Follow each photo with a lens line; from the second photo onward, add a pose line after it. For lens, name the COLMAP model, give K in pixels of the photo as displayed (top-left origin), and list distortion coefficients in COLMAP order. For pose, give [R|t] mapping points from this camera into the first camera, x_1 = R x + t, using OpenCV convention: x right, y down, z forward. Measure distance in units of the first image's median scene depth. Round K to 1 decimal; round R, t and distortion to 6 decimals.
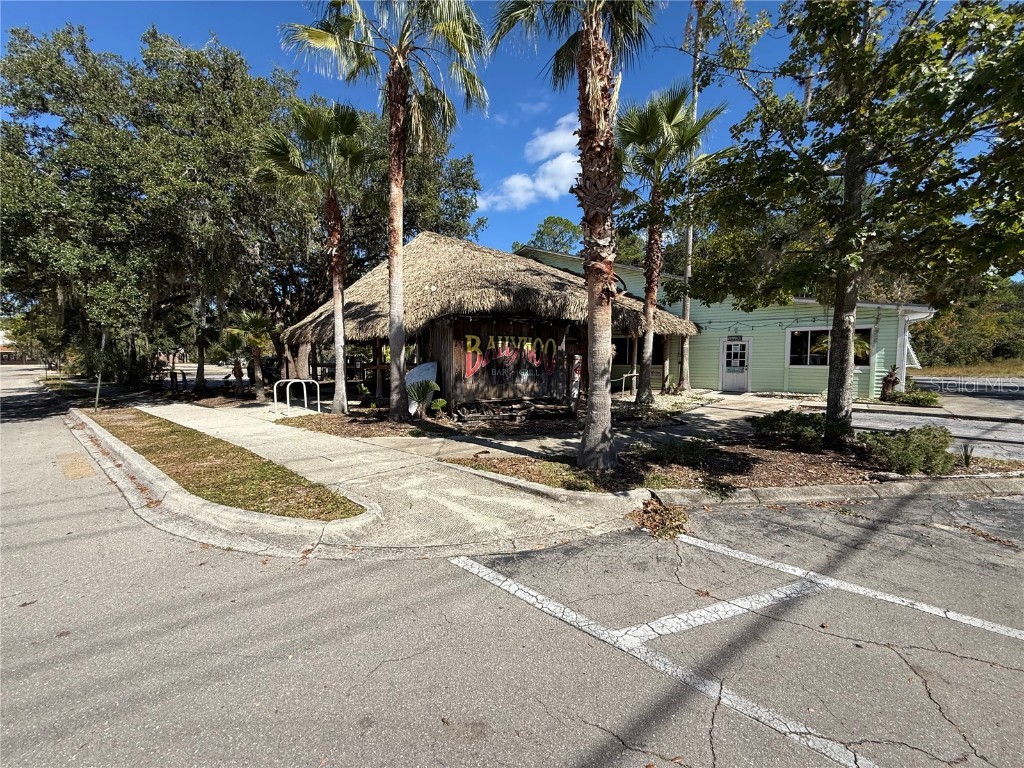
lens RADIAL K [[404.3, 0, 507.6], [0, 404.3, 384.7], [0, 0, 1]] dist [-0.000353, 0.000132]
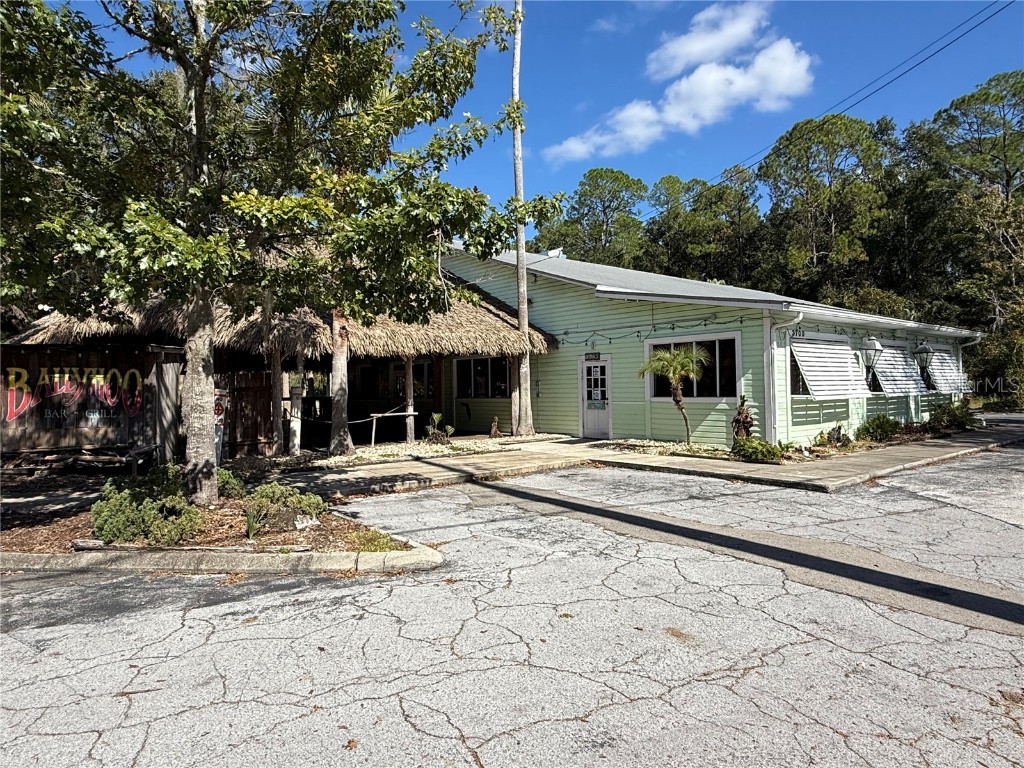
lens RADIAL K [[645.8, 0, 511.5], [0, 645.8, 347.1], [0, 0, 1]] dist [-0.004116, -0.001147]
pose [[0.984918, -0.024617, -0.171263, 1.045619], [0.003165, 0.992225, -0.124418, -0.000529], [0.172994, 0.121999, 0.977338, -0.081648]]
